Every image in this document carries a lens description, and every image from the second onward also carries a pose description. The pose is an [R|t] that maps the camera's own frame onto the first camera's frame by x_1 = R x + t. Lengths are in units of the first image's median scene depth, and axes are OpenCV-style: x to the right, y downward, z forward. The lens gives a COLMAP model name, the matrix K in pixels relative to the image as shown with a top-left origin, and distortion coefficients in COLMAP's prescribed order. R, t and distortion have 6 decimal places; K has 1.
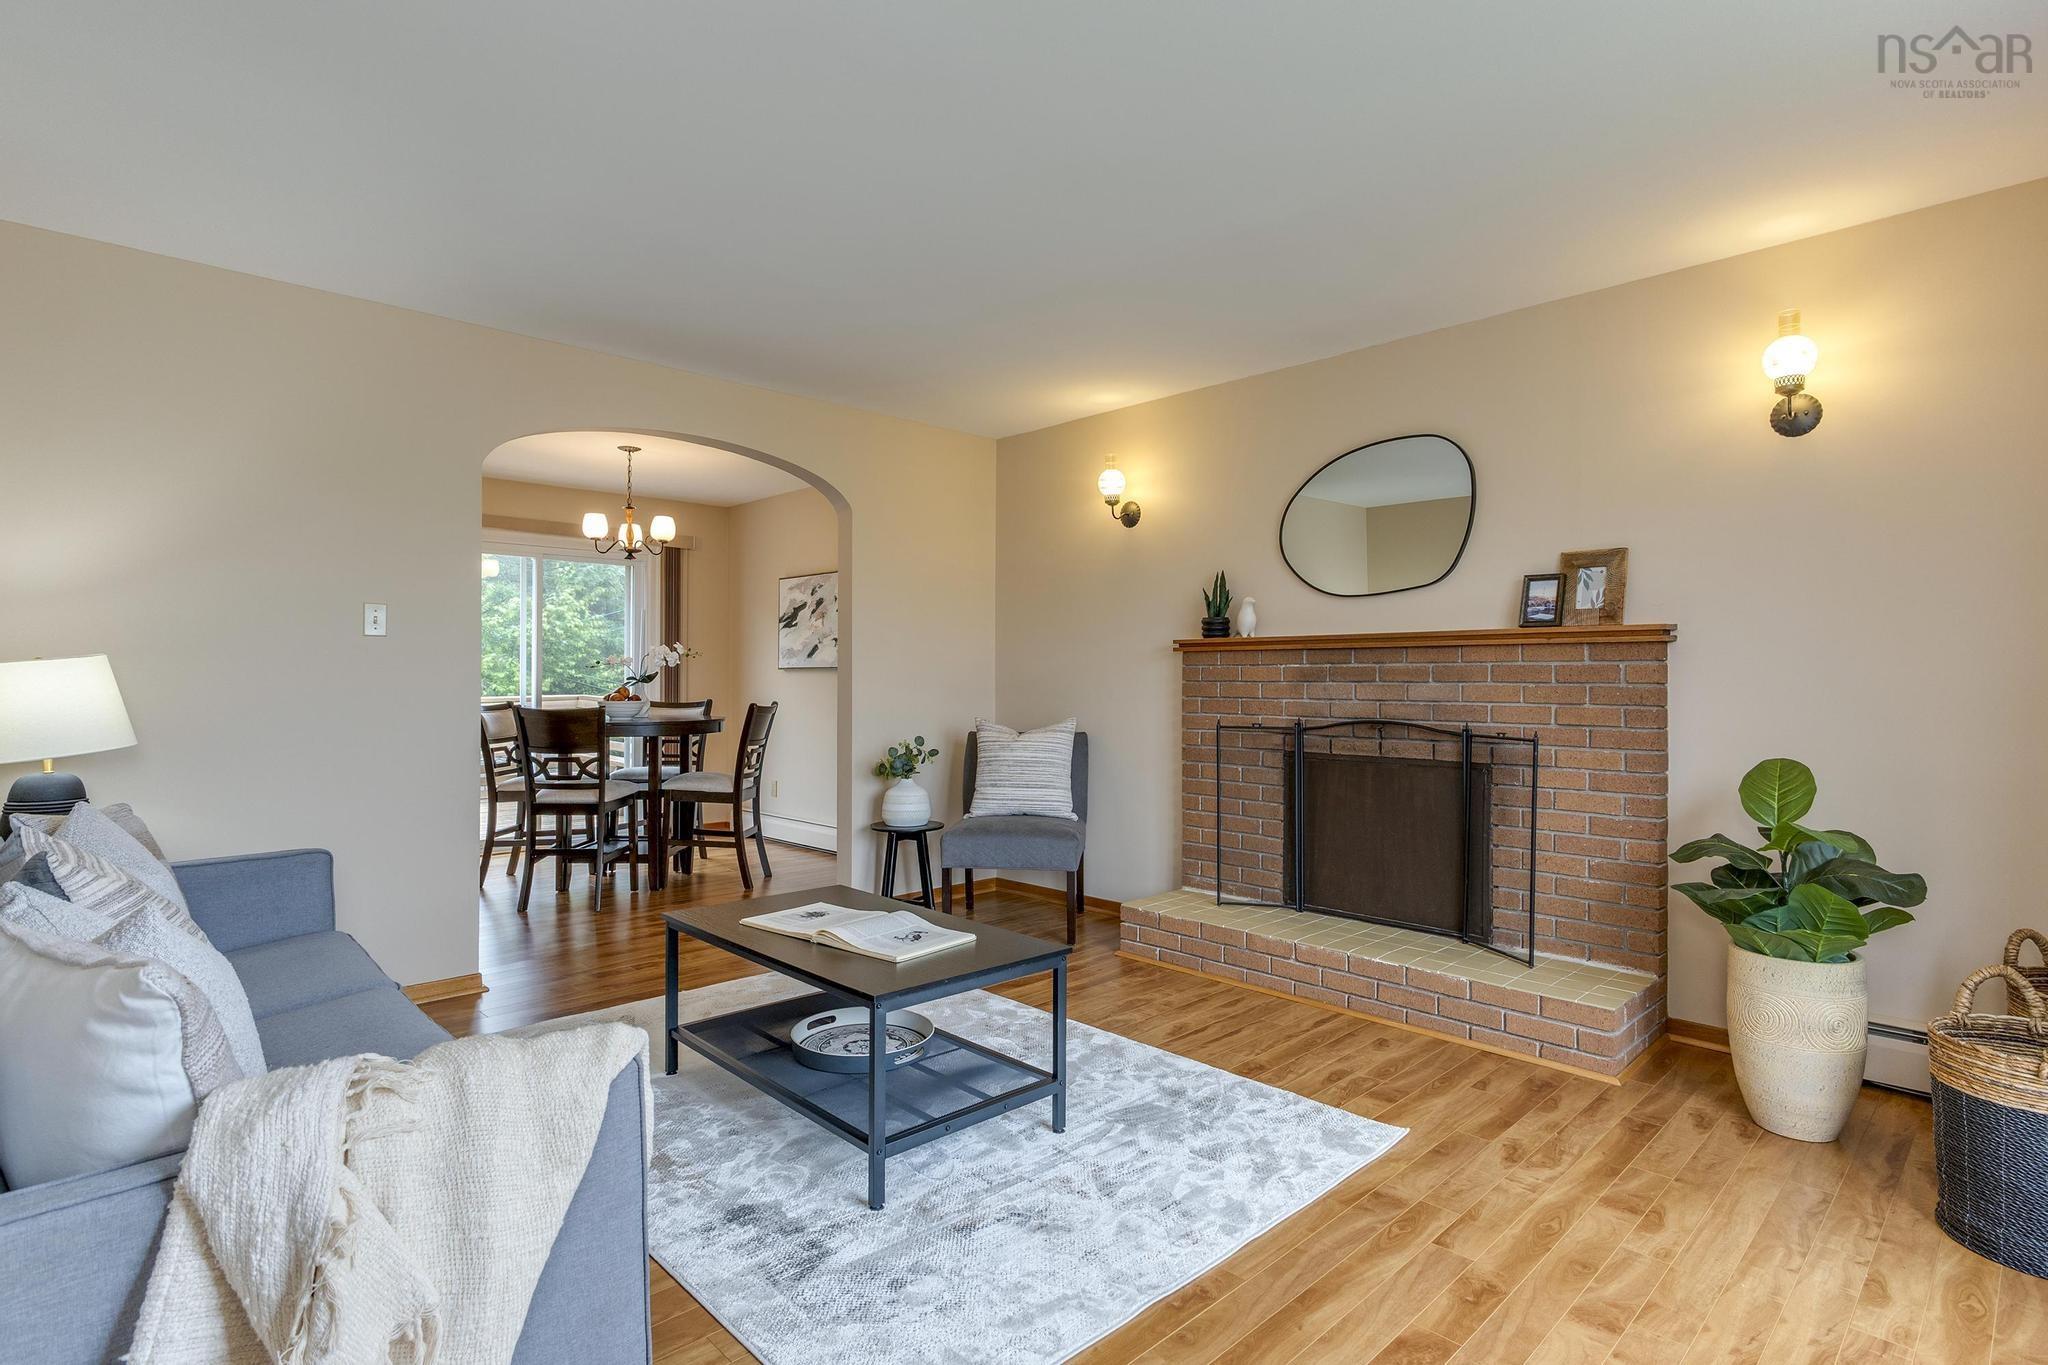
lens RADIAL K [[1018.4, 0, 1026.9], [0, 1018.4, 677.3], [0, 0, 1]] dist [-0.000619, -0.000214]
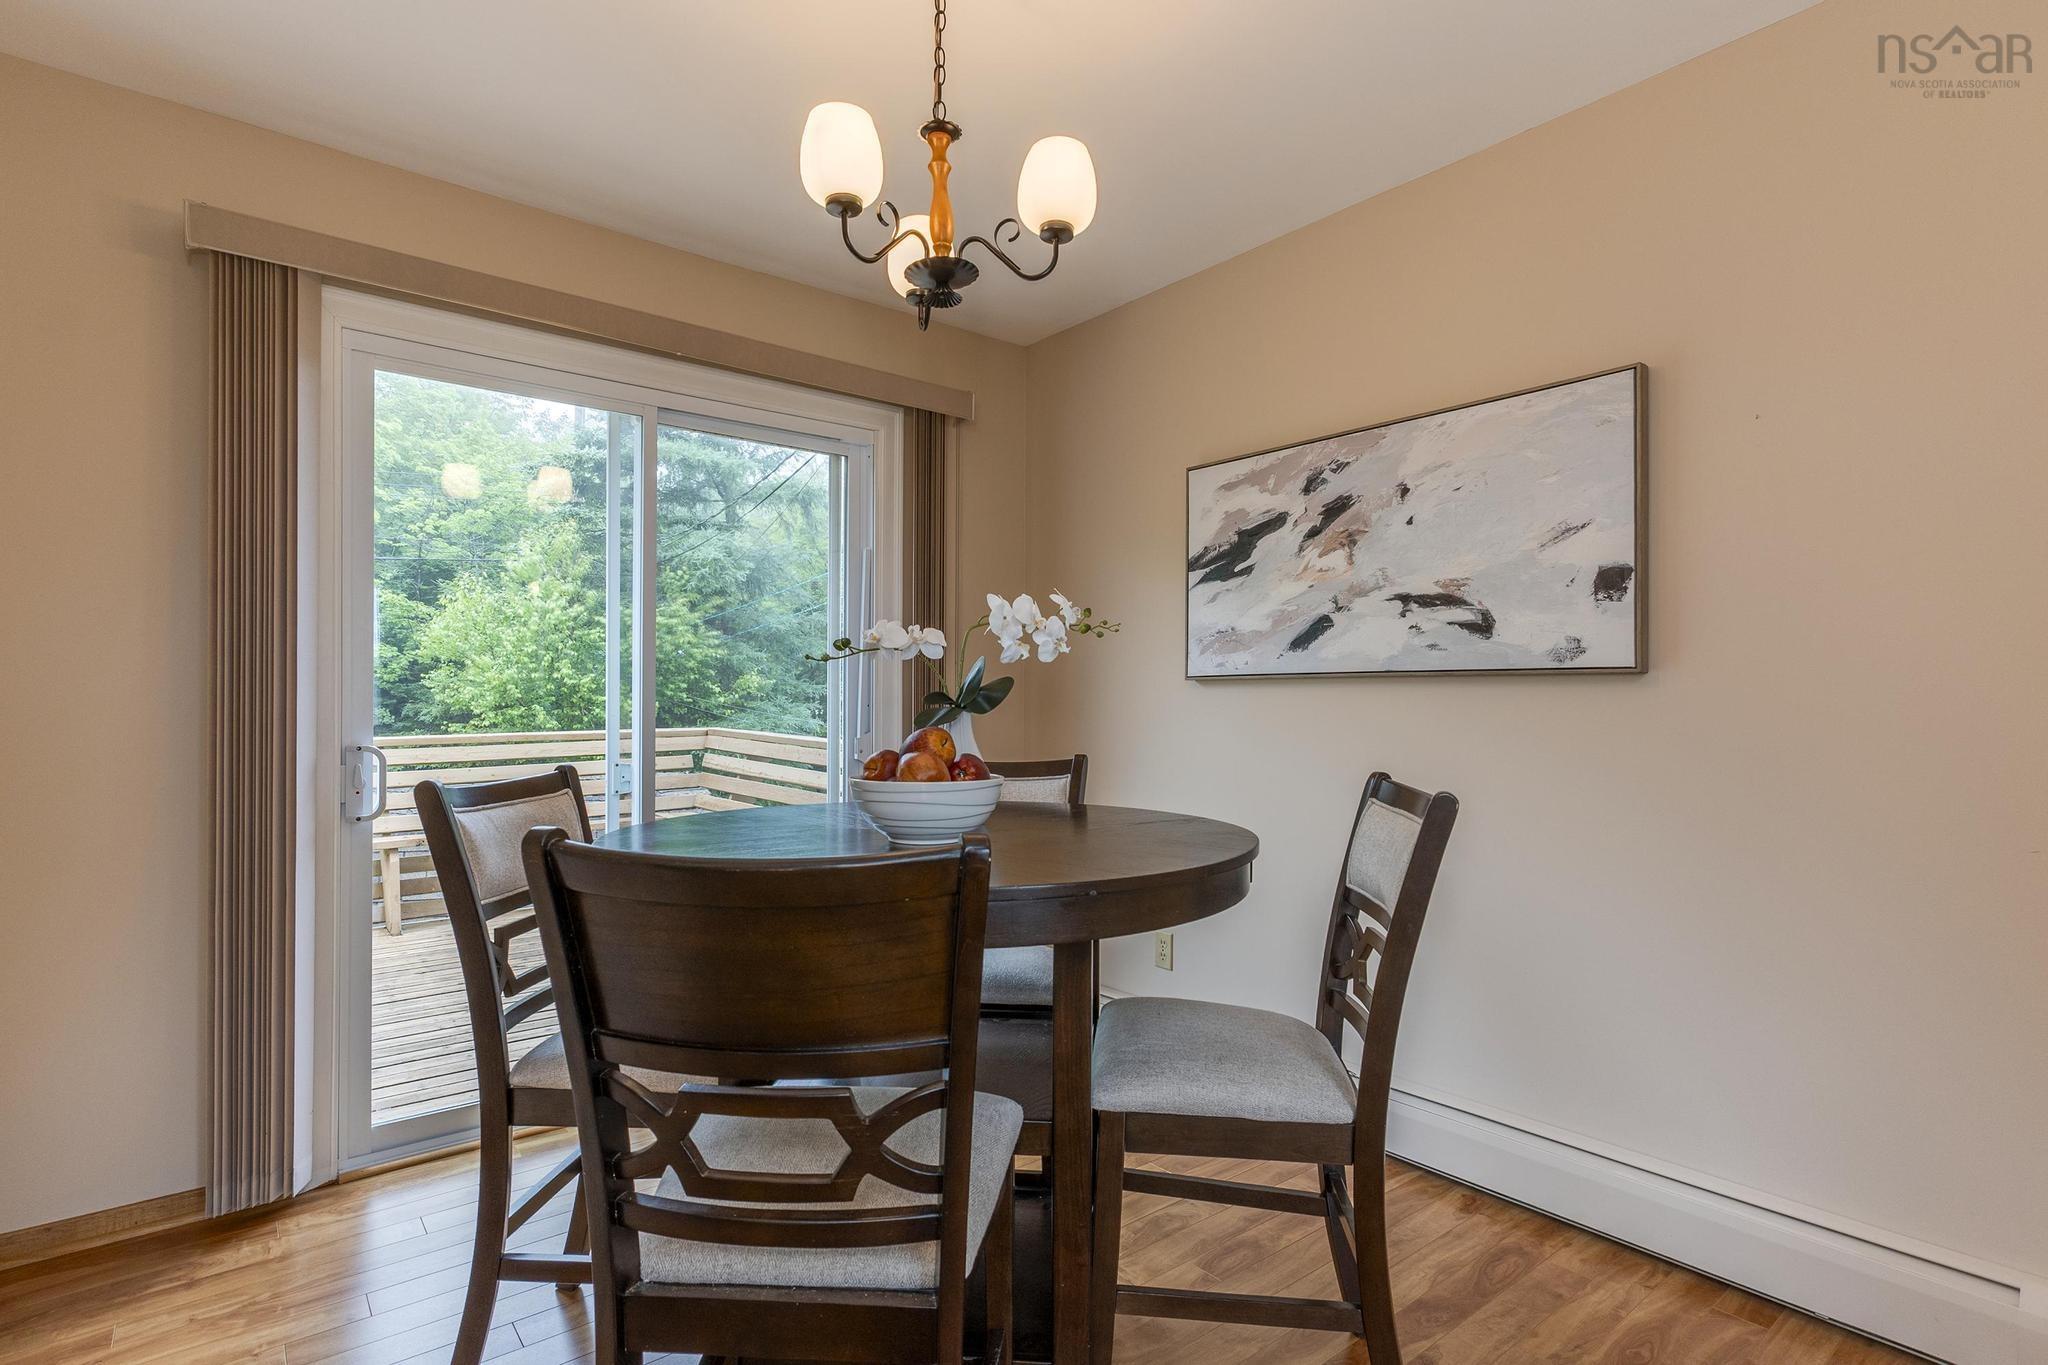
lens RADIAL K [[1019.1, 0, 1029.3], [0, 1019.1, 699.7], [0, 0, 1]] dist [-0.001654, 0.000080]
pose [[0.996123, 0.001208, -0.087960, -0.598120], [-0.001413, 0.999996, -0.002271, 0.003988], [0.087957, 0.002387, 0.996121, 1.242410]]
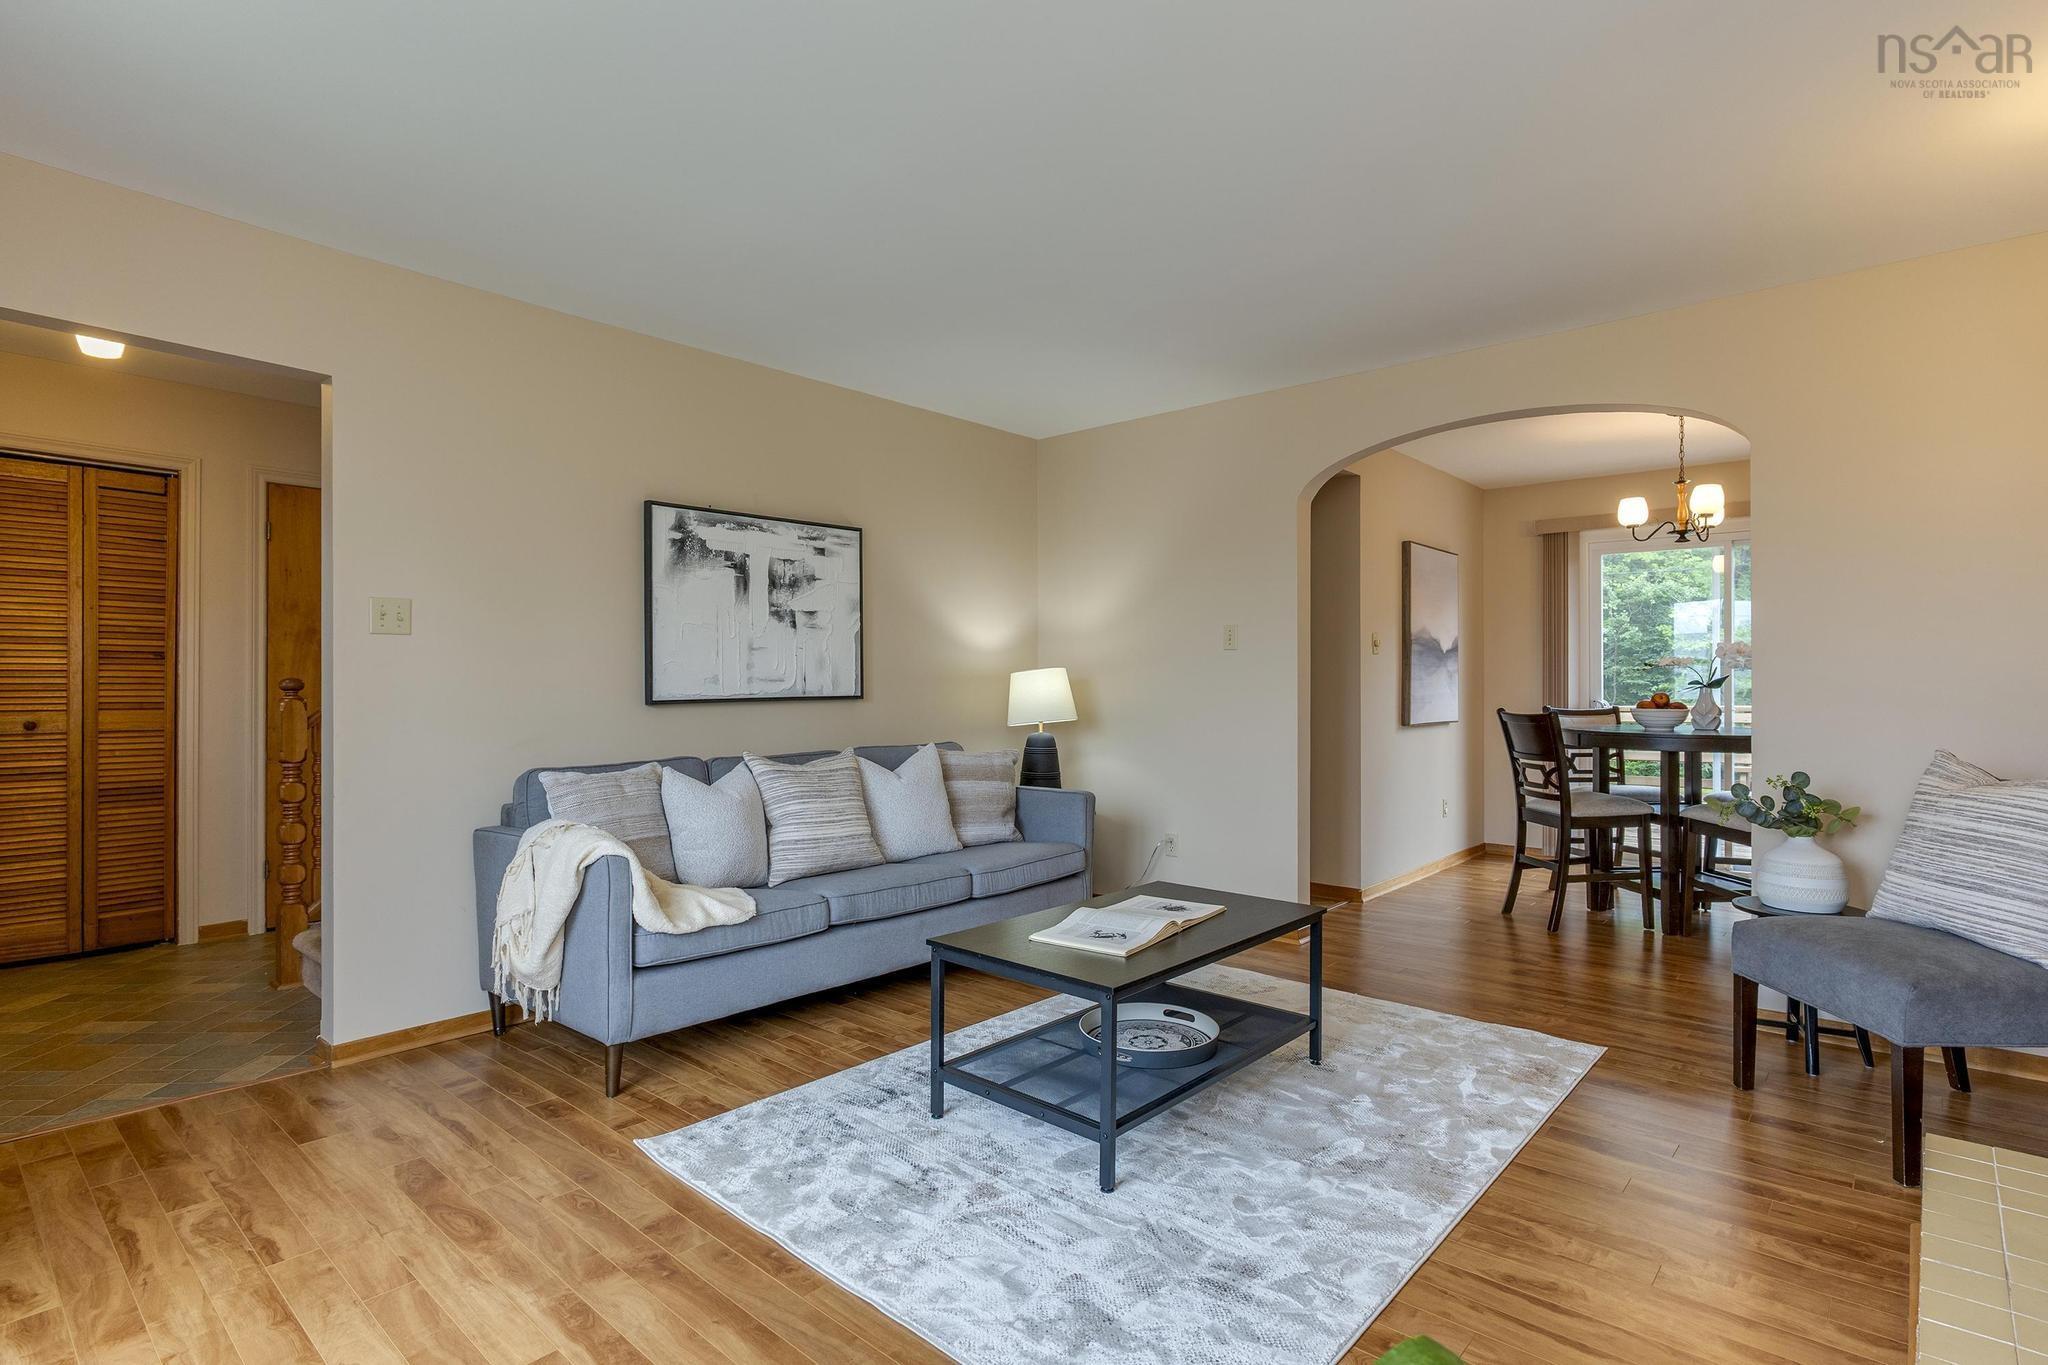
lens RADIAL K [[1018.4, 0, 1026.9], [0, 1018.4, 677.3], [0, 0, 1]] dist [-0.000619, -0.000214]
pose [[0.080424, -0.004801, -0.996749, 0.726707], [-0.000613, 0.999988, -0.004866, 0.002480], [0.996761, 0.001003, 0.080420, 0.683628]]
